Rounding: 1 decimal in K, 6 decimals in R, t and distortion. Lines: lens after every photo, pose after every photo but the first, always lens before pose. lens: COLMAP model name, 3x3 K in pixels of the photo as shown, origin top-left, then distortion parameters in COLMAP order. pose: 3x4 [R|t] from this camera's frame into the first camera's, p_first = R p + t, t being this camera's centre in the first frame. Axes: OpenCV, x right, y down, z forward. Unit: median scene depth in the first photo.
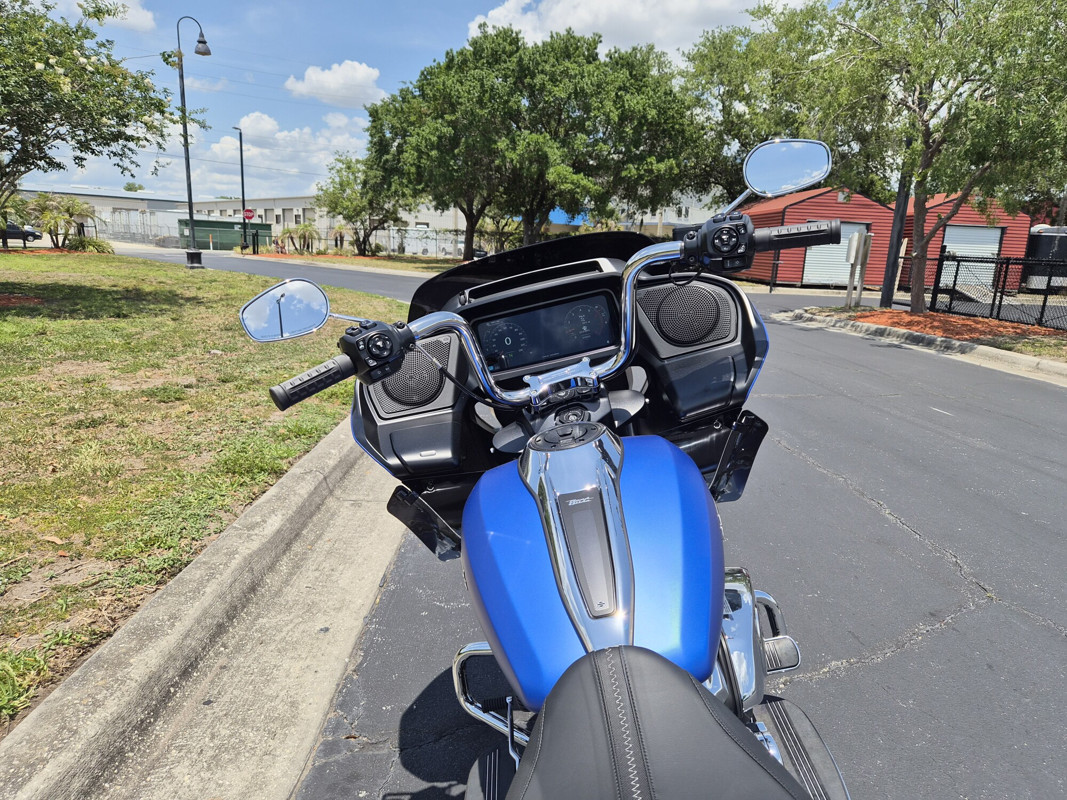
lens RADIAL K [[720.7, 0, 529.7], [0, 720.7, 405.6], [0, 0, 1]] dist [0.051179, -0.043893]
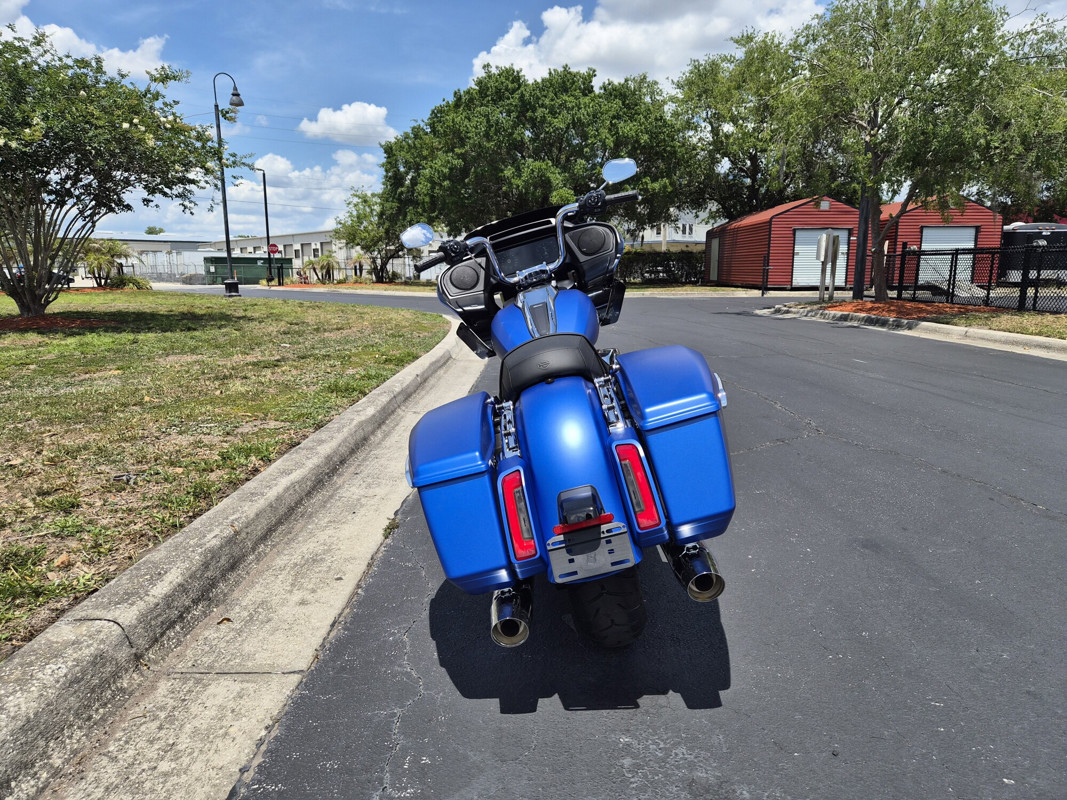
lens RADIAL K [[717.9, 0, 530.5], [0, 717.9, 395.3], [0, 0, 1]] dist [0.057331, -0.049914]
pose [[0.998965, -0.040707, -0.020311, 0.003412], [0.039733, 0.998138, -0.046280, 0.023730], [0.022157, 0.045425, 0.998722, -0.062678]]
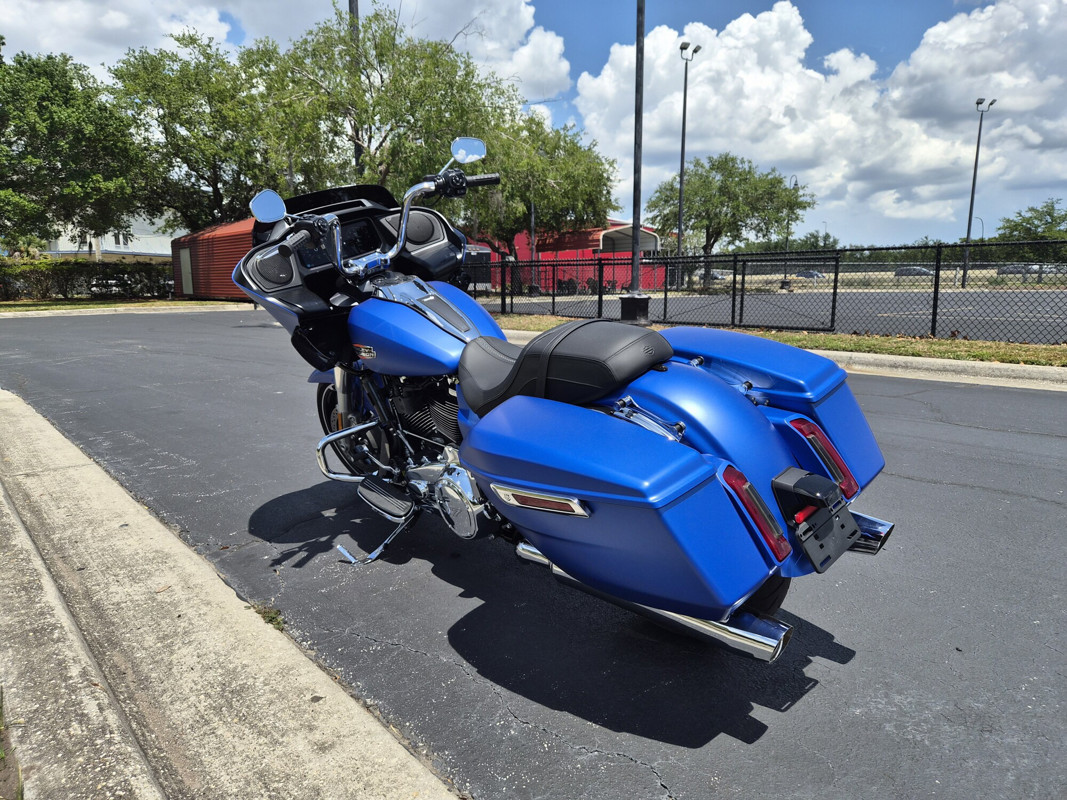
lens RADIAL K [[717.9, 0, 530.5], [0, 717.9, 395.3], [0, 0, 1]] dist [0.057331, -0.049914]
pose [[0.754794, -0.148988, 0.638818, -0.046372], [0.180937, 0.983372, 0.015562, 0.018311], [-0.630514, 0.103840, 0.769200, -0.032818]]
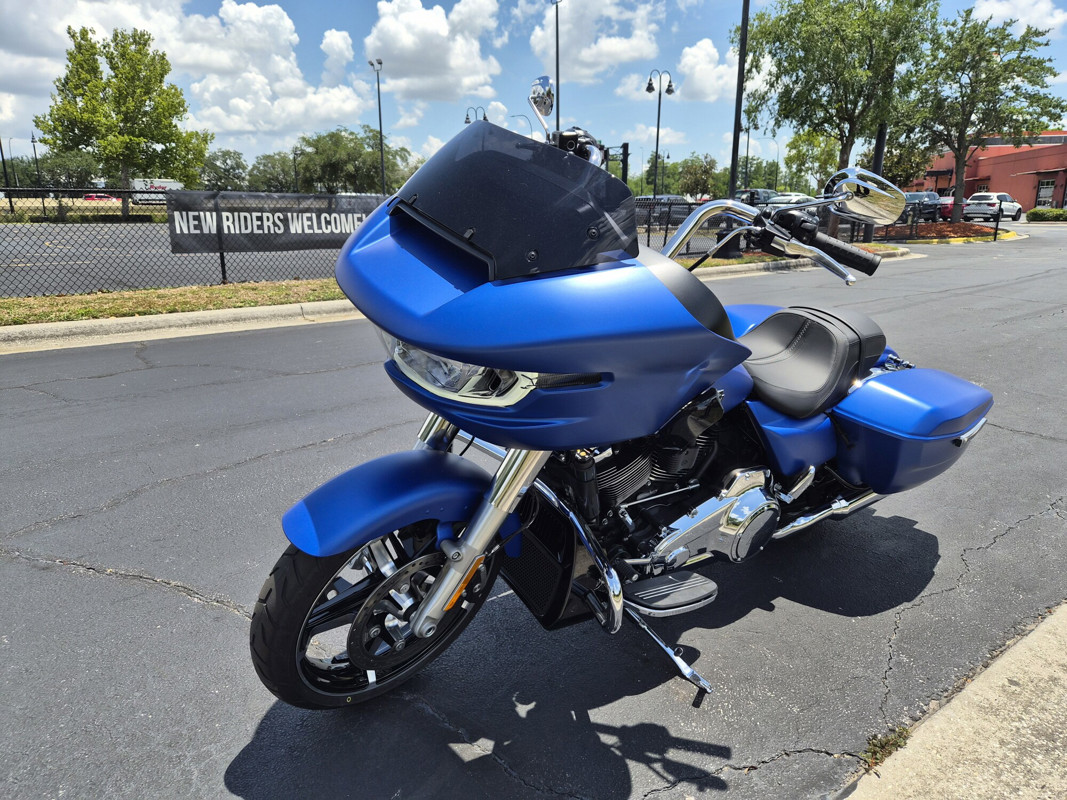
lens RADIAL K [[717.9, 0, 530.5], [0, 717.9, 395.3], [0, 0, 1]] dist [0.057331, -0.049914]
pose [[-0.614915, -0.237630, 0.751939, -0.041177], [0.147245, 0.902152, 0.405514, -0.017018], [-0.774725, 0.360076, -0.519757, 0.091980]]
